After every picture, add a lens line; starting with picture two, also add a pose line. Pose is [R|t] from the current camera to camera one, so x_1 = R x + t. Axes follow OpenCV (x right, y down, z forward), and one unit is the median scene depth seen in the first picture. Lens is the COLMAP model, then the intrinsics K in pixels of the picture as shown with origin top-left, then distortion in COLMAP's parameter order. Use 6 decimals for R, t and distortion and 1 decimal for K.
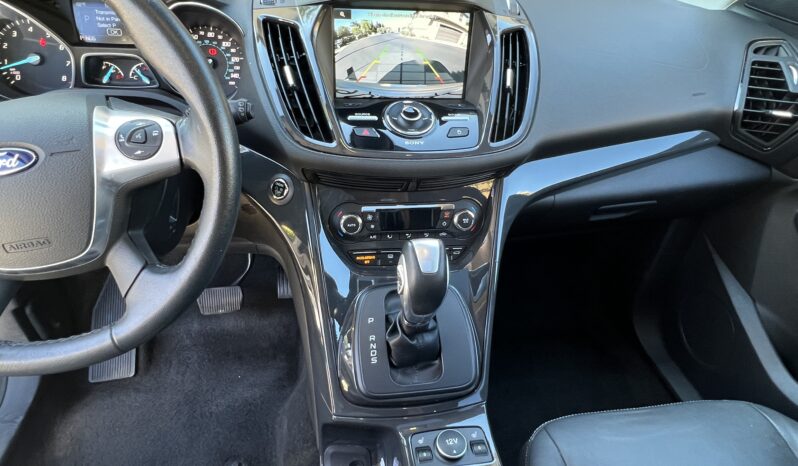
lens RADIAL K [[461.7, 0, 397.0], [0, 461.7, 238.7], [0, 0, 1]] dist [-0.004291, 0.001914]
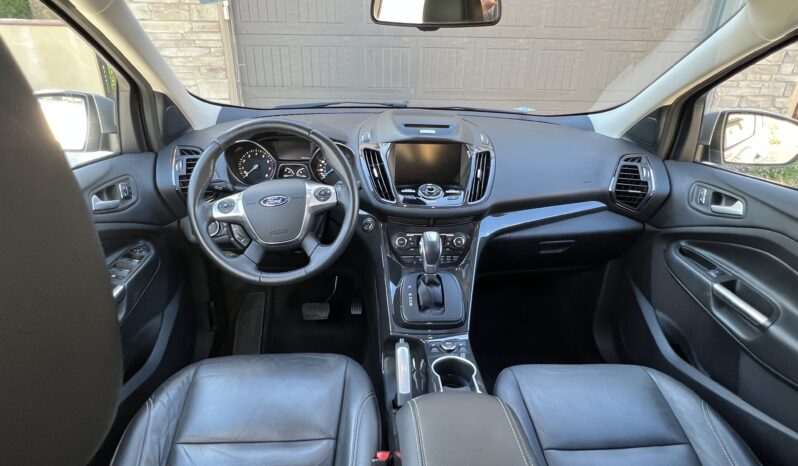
lens RADIAL K [[461.7, 0, 397.3], [0, 461.7, 236.0], [0, 0, 1]] dist [-0.004291, 0.001914]
pose [[0.994555, 0.007073, -0.103970, 0.093587], [-0.030632, 0.973461, -0.226793, 0.403727], [0.099607, 0.228743, 0.968378, -0.974345]]
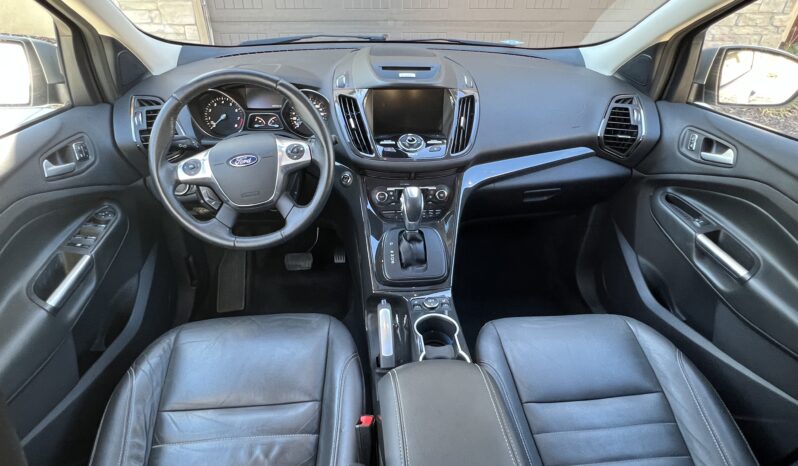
lens RADIAL K [[461.7, 0, 398.7], [0, 461.7, 238.0], [0, 0, 1]] dist [-0.004291, 0.001914]
pose [[0.997307, -0.002649, -0.073286, 0.114173], [-0.002308, 0.997719, -0.067469, 0.274827], [0.073298, 0.067457, 0.995026, -0.924696]]
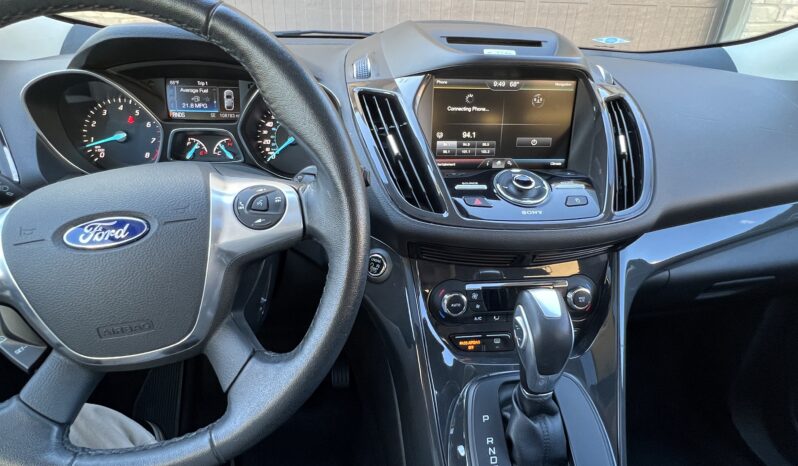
lens RADIAL K [[461.7, 0, 395.5], [0, 461.7, 240.8], [0, 0, 1]] dist [-0.004291, 0.001914]
pose [[0.999324, -0.012189, -0.034690, -0.181069], [0.005907, 0.984422, -0.175720, 0.004023], [0.036291, 0.175397, 0.983829, 0.101422]]
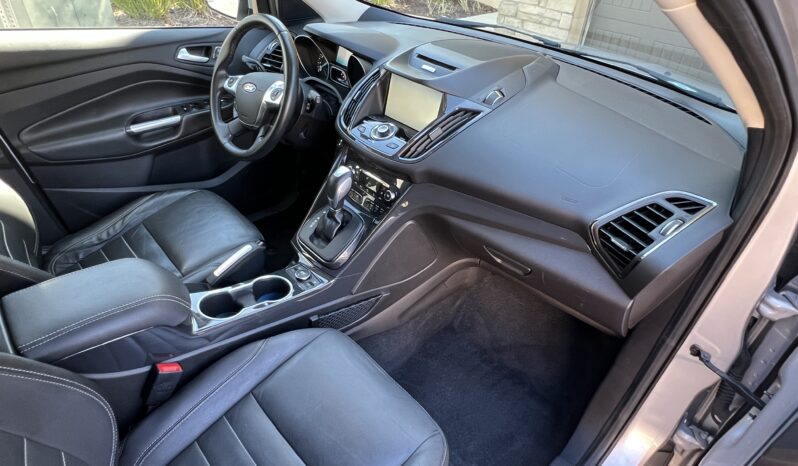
lens RADIAL K [[461.7, 0, 394.2], [0, 461.7, 233.7], [0, 0, 1]] dist [-0.004291, 0.001914]
pose [[0.561543, 0.463567, -0.685401, 1.495908], [-0.522849, 0.840799, 0.140304, -0.184452], [0.641325, 0.279574, 0.714521, -0.223167]]
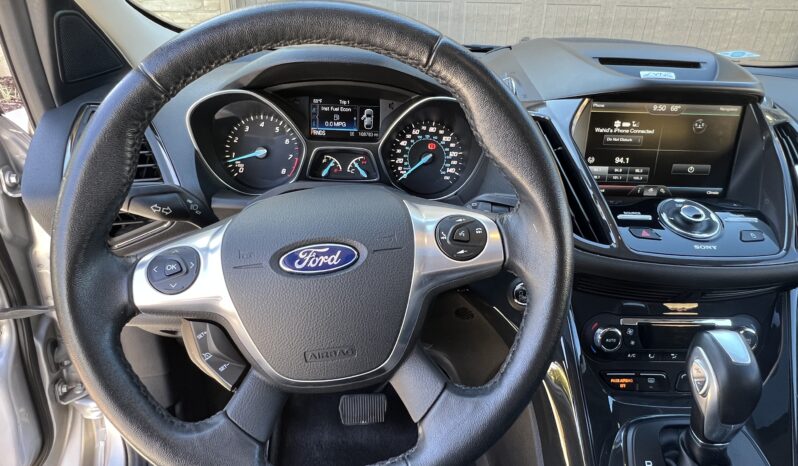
lens RADIAL K [[479.9, 0, 392.9], [0, 479.9, 242.5], [0, 0, 1]] dist [-0.005798, 0.002186]
pose [[0.991456, 0.026983, -0.127621, -0.383335], [-0.051197, 0.980359, -0.190458, -0.017236], [0.119976, 0.195364, 0.973365, 0.066147]]
